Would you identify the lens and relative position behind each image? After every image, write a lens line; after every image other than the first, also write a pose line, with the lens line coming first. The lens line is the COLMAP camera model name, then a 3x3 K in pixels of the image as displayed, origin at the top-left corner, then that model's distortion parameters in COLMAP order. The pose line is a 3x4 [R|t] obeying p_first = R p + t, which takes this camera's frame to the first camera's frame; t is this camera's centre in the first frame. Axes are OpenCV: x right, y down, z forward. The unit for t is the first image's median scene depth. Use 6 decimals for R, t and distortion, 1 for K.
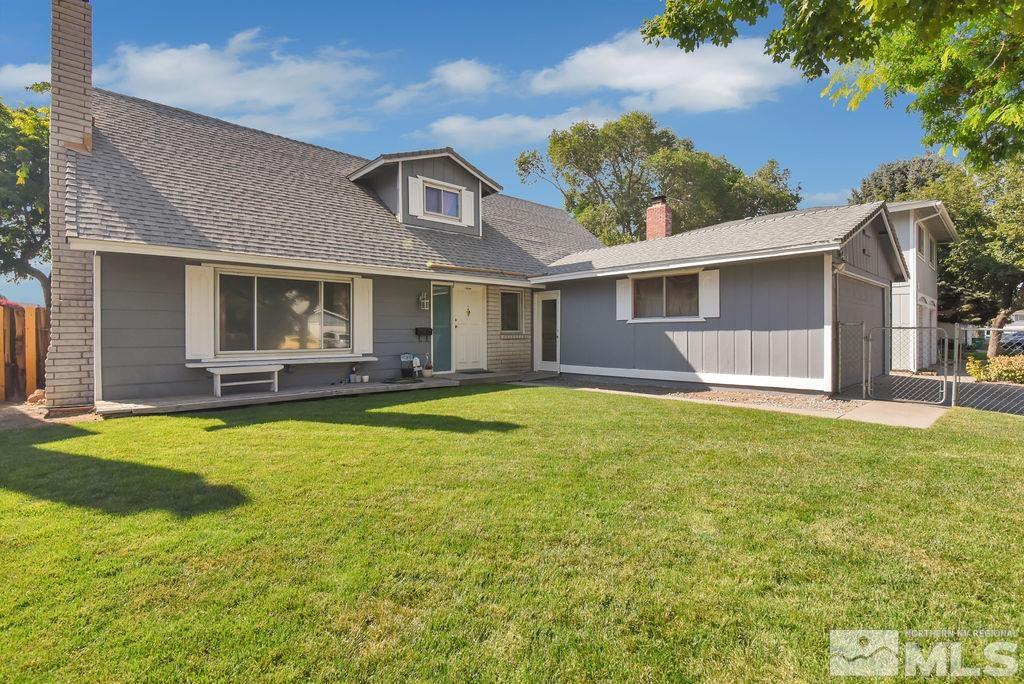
lens RADIAL K [[468.0, 0, 510.7], [0, 468.0, 323.0], [0, 0, 1]] dist [0.000197, -0.000582]
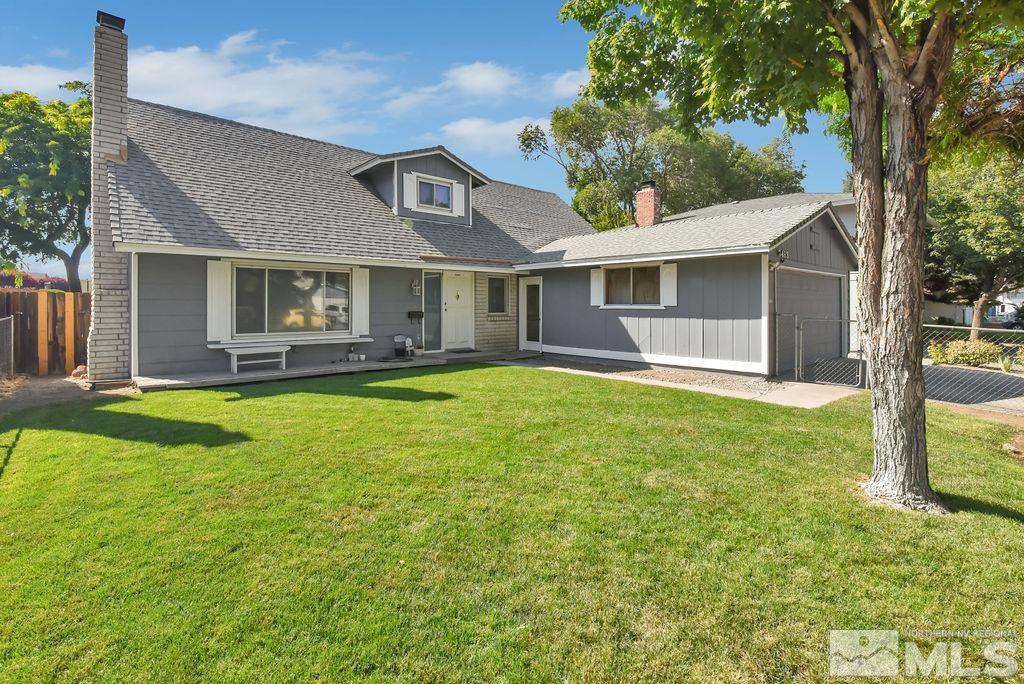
lens RADIAL K [[478.7, 0, 510.6], [0, 478.7, 297.2], [0, 0, 1]] dist [0.003046, -0.000690]
pose [[0.999832, 0.007849, -0.016561, 0.067090], [-0.007745, 0.999950, 0.006341, -0.037801], [0.016610, -0.006212, 0.999843, -0.151166]]
